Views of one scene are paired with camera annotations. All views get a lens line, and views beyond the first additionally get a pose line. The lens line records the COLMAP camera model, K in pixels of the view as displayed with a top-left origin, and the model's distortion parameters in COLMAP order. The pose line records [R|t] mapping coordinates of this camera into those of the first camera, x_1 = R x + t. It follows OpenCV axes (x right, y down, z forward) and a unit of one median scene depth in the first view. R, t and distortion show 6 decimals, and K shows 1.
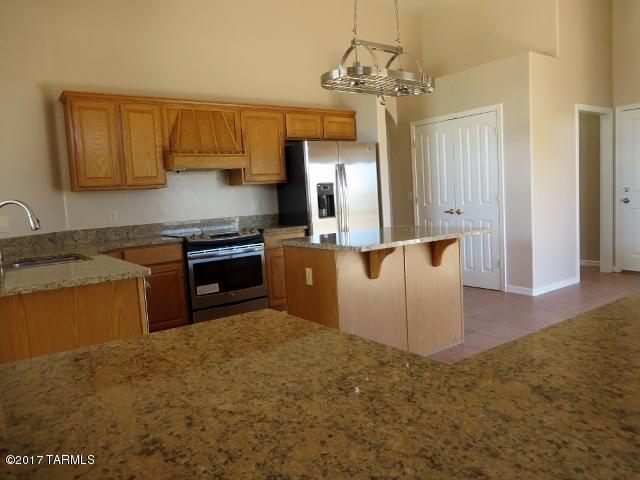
lens RADIAL K [[479.4, 0, 320.0], [0, 479.4, 240.0], [0, 0, 1]] dist [-0.005798, 0.001693]
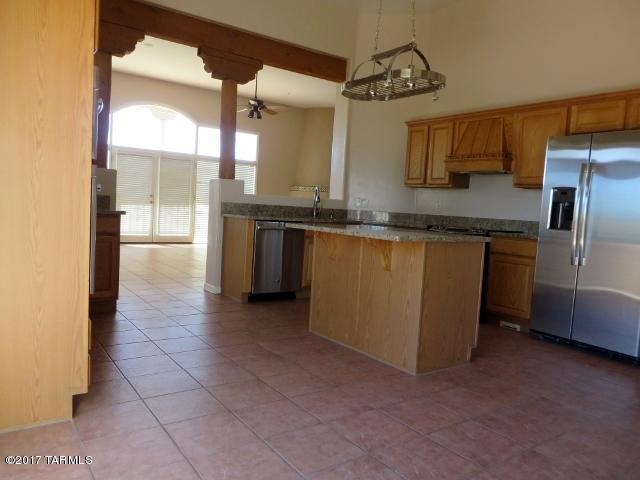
lens RADIAL K [[479.4, 0, 320.0], [0, 479.4, 240.0], [0, 0, 1]] dist [-0.005798, 0.001693]
pose [[0.001699, 0.130057, -0.991505, 0.824548], [-0.145749, 0.980951, 0.128423, -0.075498], [0.989320, 0.144292, 0.020622, 0.587825]]
